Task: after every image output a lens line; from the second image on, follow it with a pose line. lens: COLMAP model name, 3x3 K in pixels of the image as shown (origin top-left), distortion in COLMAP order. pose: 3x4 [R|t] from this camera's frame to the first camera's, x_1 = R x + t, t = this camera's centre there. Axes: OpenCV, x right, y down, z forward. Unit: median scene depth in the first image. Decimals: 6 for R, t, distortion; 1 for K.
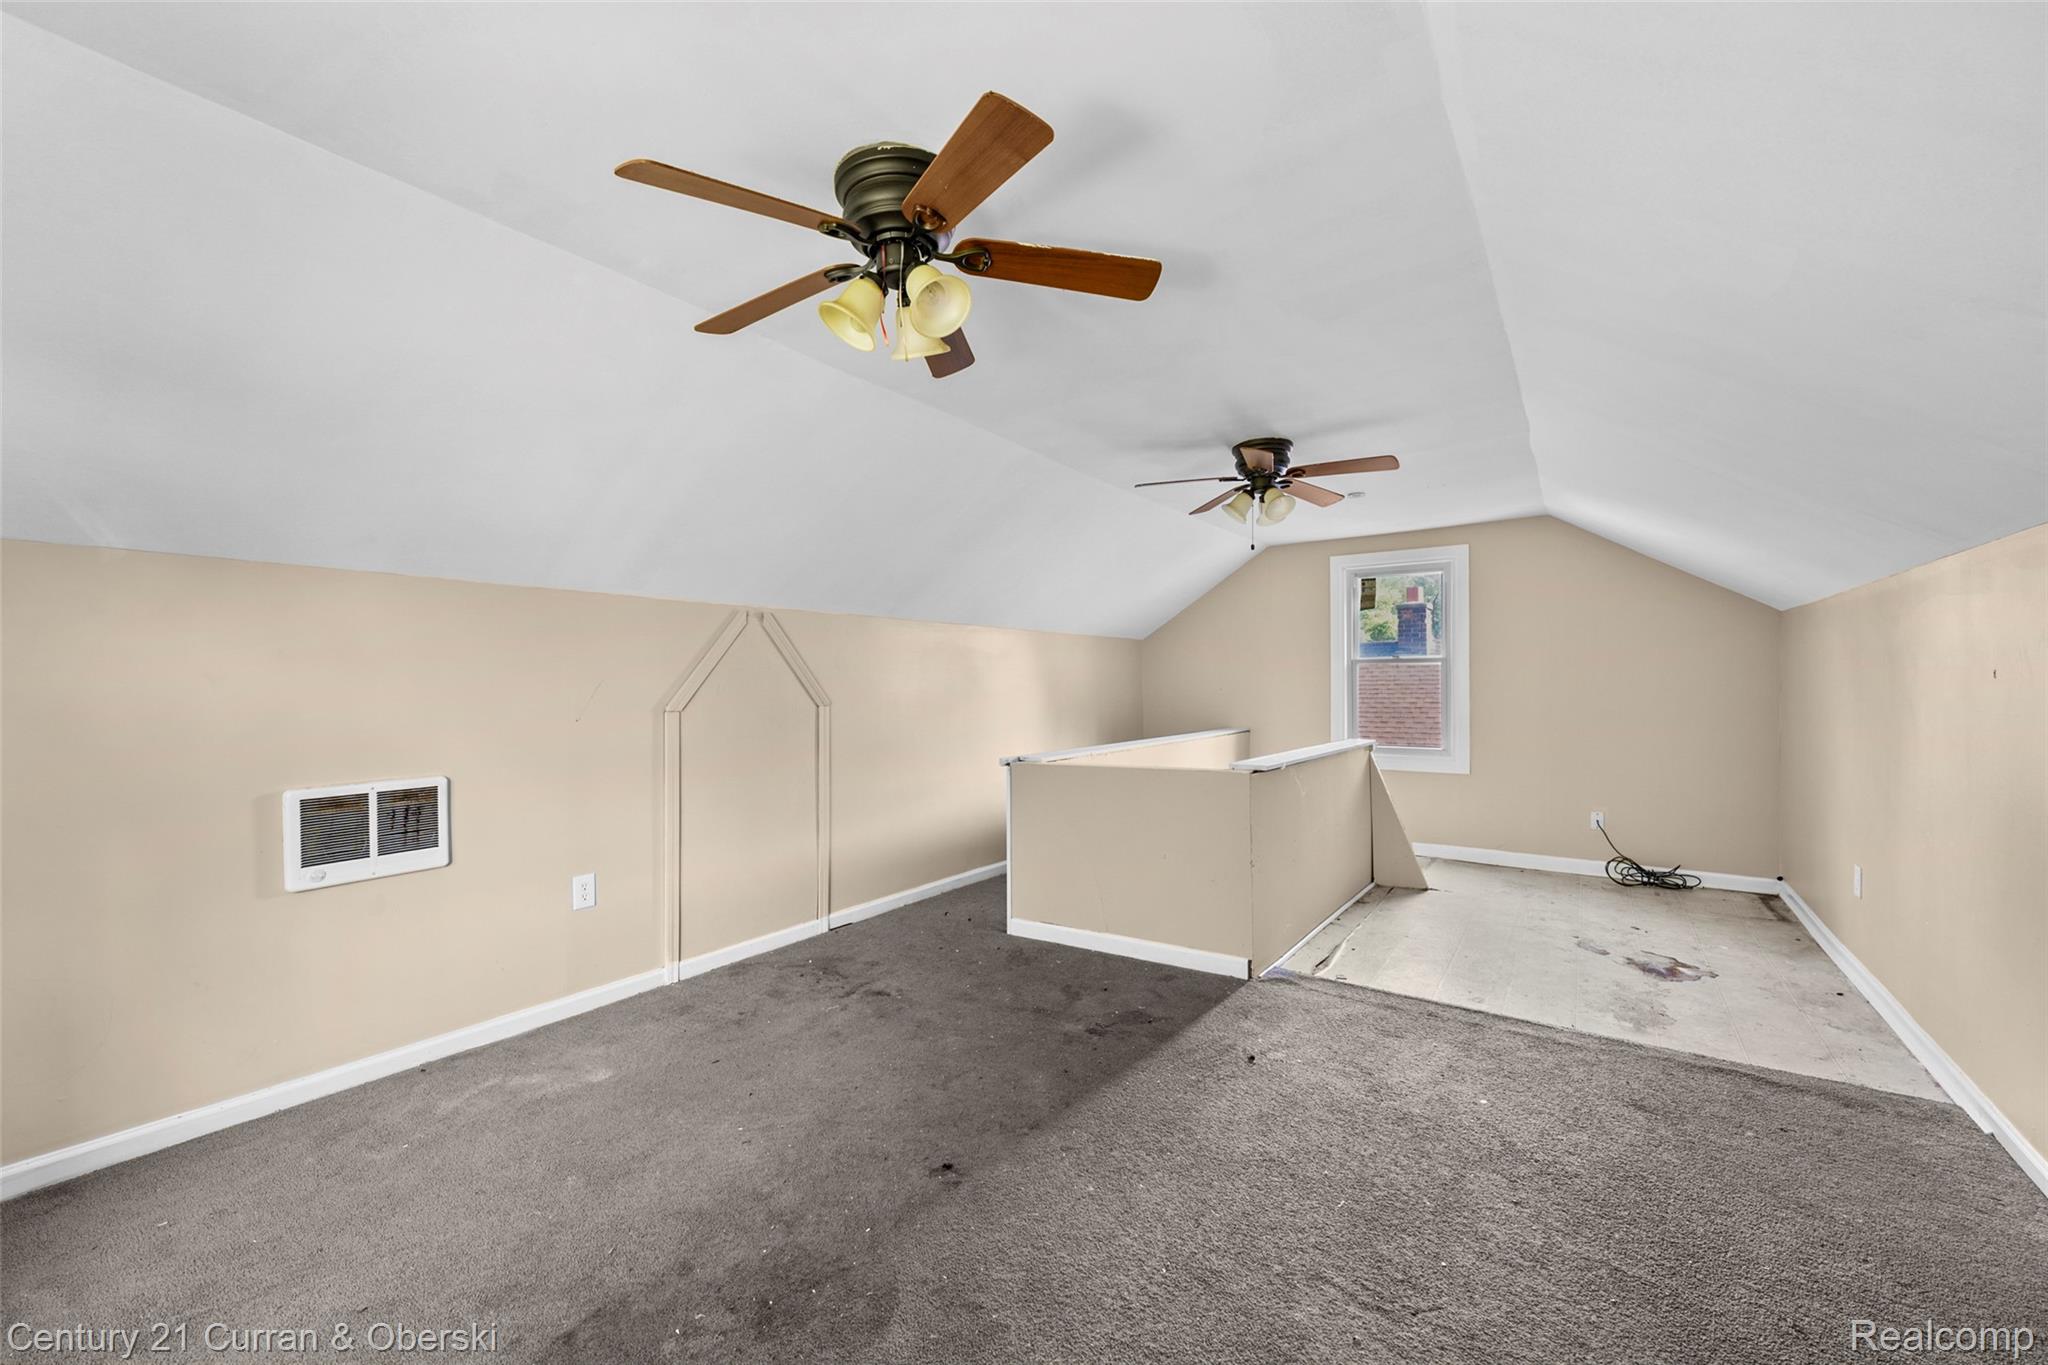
lens RADIAL K [[829.9, 0, 1030.4], [0, 829.9, 658.8], [0, 0, 1]] dist [-0.000109, -0.000097]
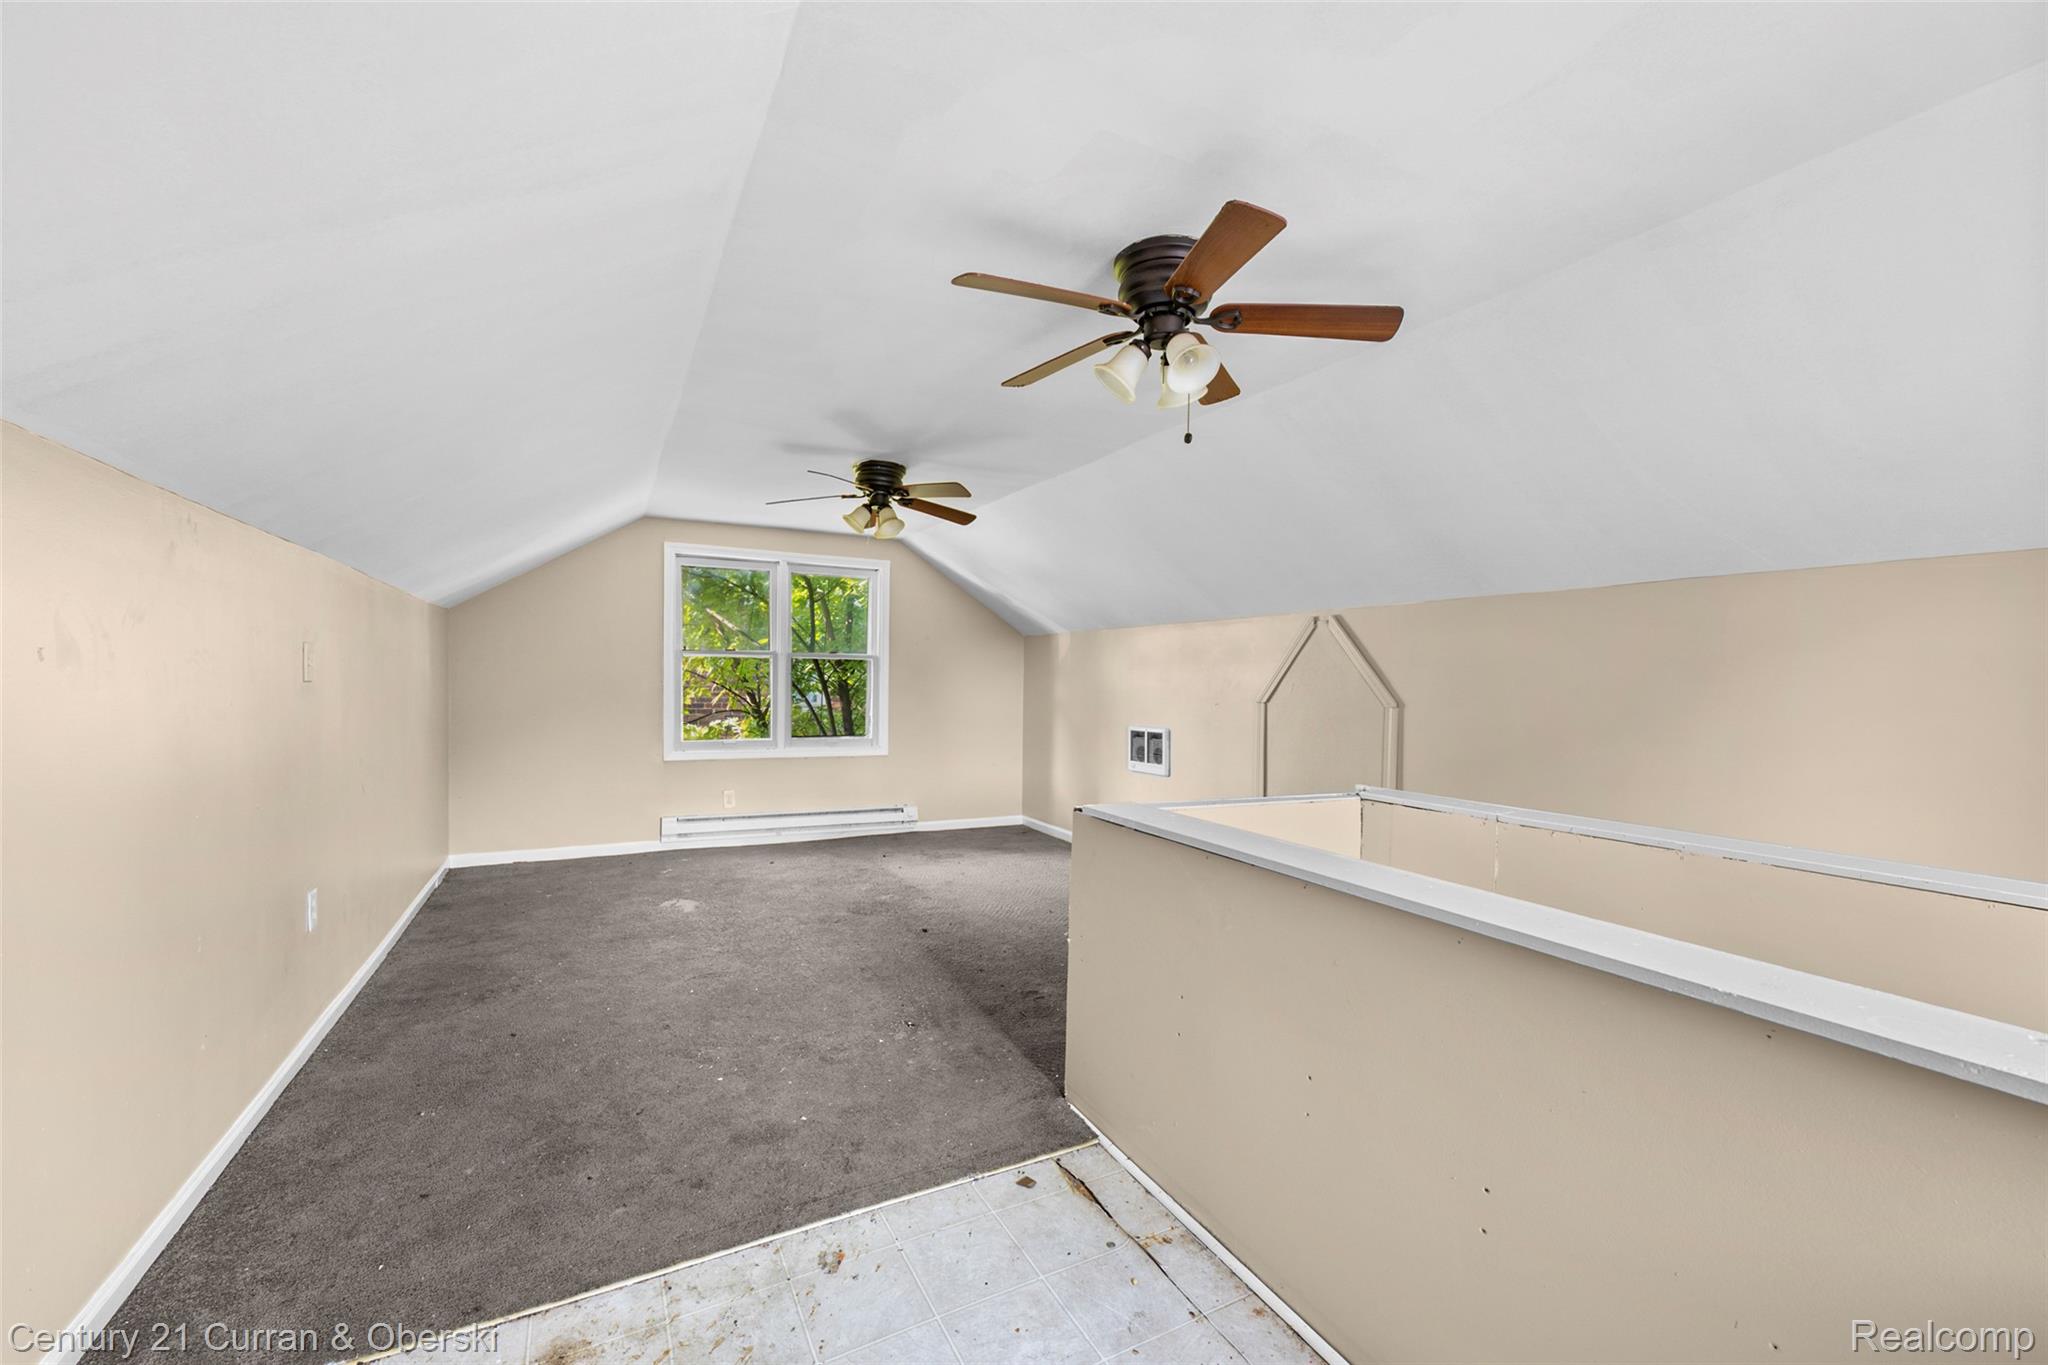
lens RADIAL K [[836.3, 0, 1019.8], [0, 836.3, 686.2], [0, 0, 1]] dist [-0.000386, -0.000014]
pose [[-0.483201, 0.006454, -0.875486, 1.177930], [0.015160, 0.999885, -0.000996, 0.041475], [0.875378, -0.013754, -0.483243, 1.696589]]
